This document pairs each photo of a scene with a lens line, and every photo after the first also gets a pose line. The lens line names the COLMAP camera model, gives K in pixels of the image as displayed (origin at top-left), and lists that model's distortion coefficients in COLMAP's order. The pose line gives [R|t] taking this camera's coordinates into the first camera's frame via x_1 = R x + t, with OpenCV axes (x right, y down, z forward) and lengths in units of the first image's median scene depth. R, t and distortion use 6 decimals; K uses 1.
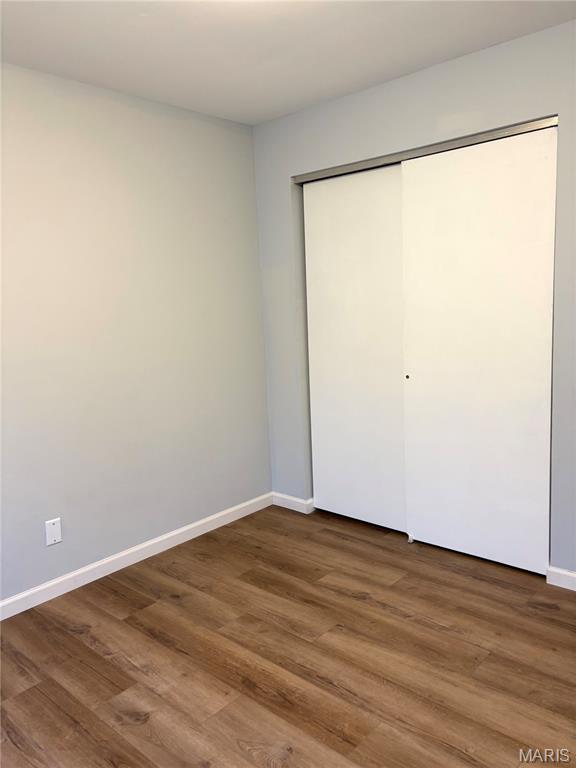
lens RADIAL K [[580.7, 0, 285.8], [0, 580.7, 382.2], [0, 0, 1]] dist [-0.004900, -0.027874]
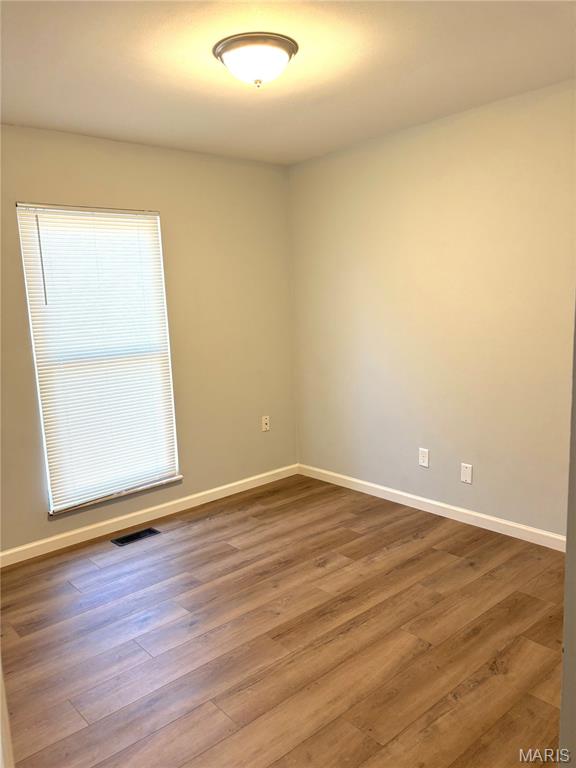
lens RADIAL K [[580.7, 0, 286.9], [0, 580.7, 383.2], [0, 0, 1]] dist [-0.004900, -0.027874]
pose [[-0.112640, 0.209166, -0.971371, 1.052679], [-0.097898, 0.970500, 0.220331, -0.226790], [0.988801, 0.119914, -0.088840, 0.836345]]
